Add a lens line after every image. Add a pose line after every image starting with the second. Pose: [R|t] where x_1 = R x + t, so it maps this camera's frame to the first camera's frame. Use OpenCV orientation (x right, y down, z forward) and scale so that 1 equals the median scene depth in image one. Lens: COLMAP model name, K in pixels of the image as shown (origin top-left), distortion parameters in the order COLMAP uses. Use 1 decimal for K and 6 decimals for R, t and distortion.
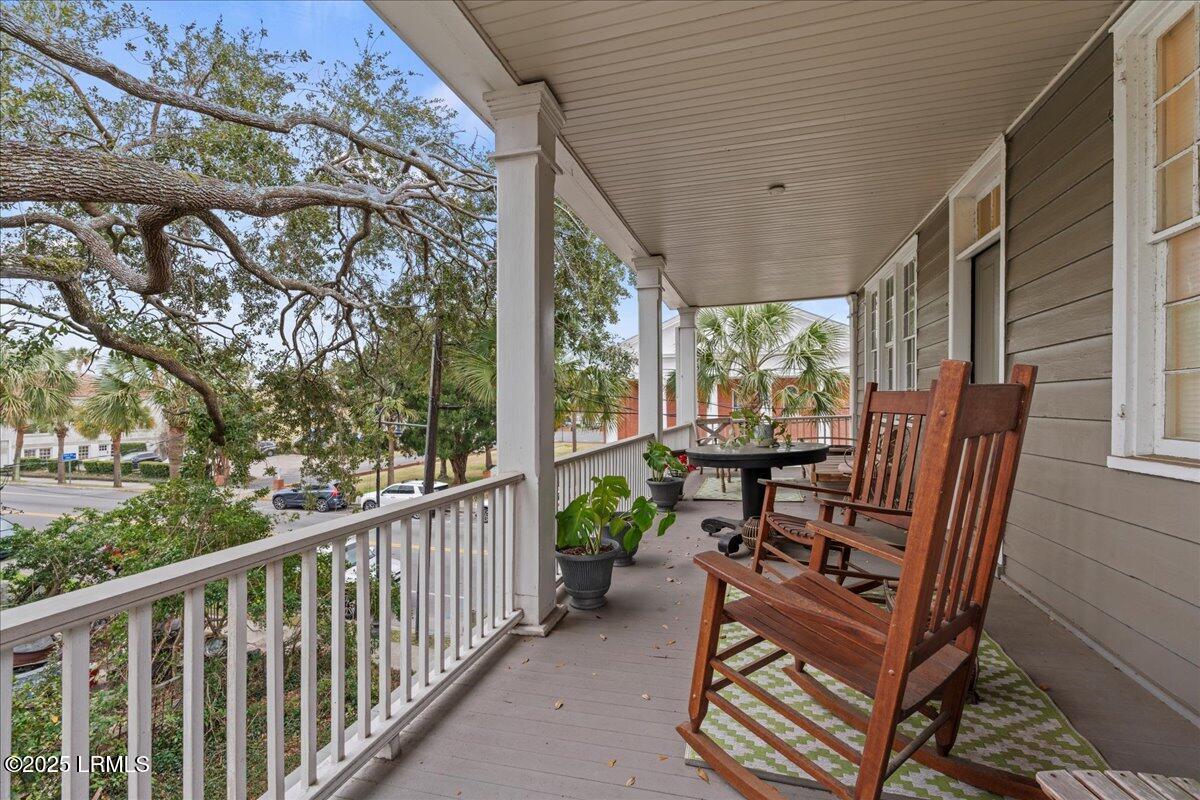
lens RADIAL K [[524.8, 0, 598.0], [0, 524.8, 401.5], [0, 0, 1]] dist [-0.003649, -0.000223]
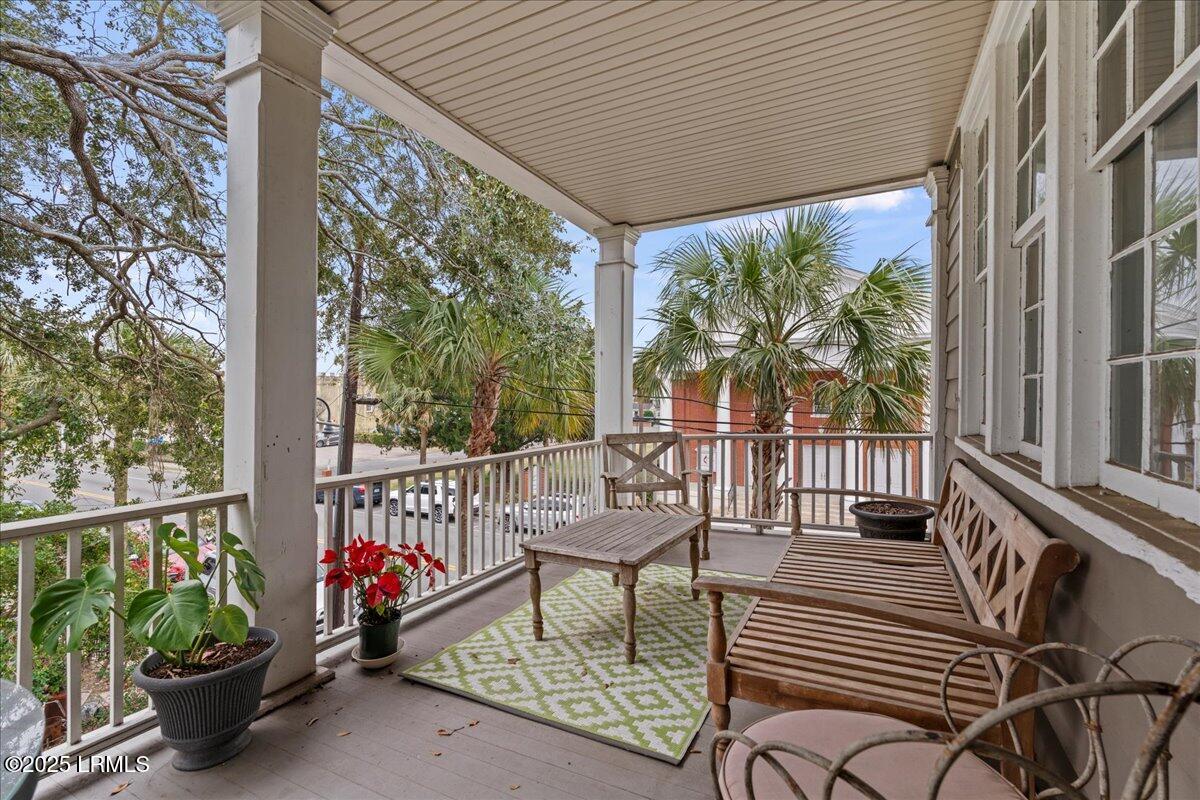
lens RADIAL K [[524.8, 0, 605.1], [0, 524.8, 396.2], [0, 0, 1]] dist [-0.003649, -0.000223]
pose [[0.986553, 0.014382, -0.162809, 0.230988], [-0.013824, 0.999894, 0.004558, -0.004467], [0.162857, -0.002246, 0.986647, 0.418808]]
